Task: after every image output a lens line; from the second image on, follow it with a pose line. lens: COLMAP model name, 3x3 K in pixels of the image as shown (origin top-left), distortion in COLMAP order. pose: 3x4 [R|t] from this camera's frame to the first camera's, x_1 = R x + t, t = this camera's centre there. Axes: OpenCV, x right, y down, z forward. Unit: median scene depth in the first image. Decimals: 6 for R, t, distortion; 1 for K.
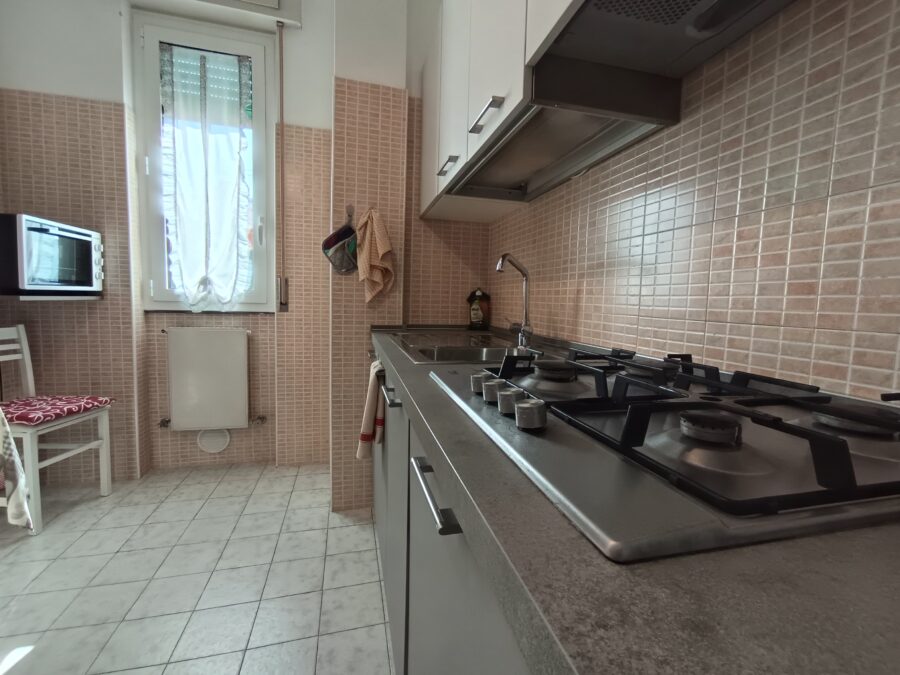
lens RADIAL K [[406.1, 0, 456.3], [0, 406.1, 333.5], [0, 0, 1]] dist [-0.033644, 0.022282]
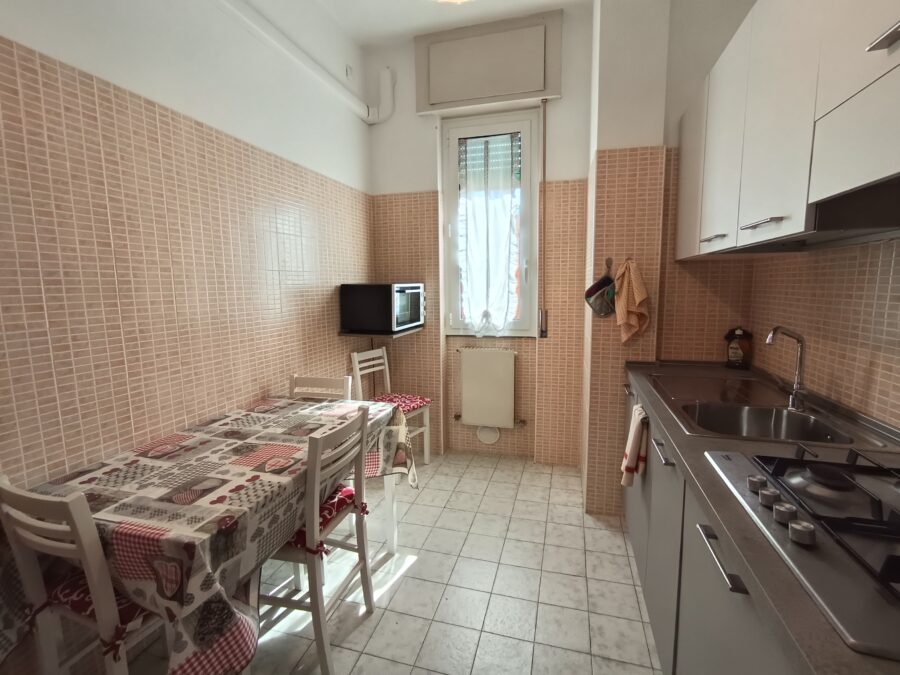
lens RADIAL K [[406.1, 0, 456.3], [0, 406.1, 333.5], [0, 0, 1]] dist [-0.033644, 0.022282]
pose [[0.859762, 0.024400, -0.510112, -0.040441], [-0.007100, 0.999333, 0.035834, -0.130528], [0.510646, -0.027187, 0.859361, -0.209627]]
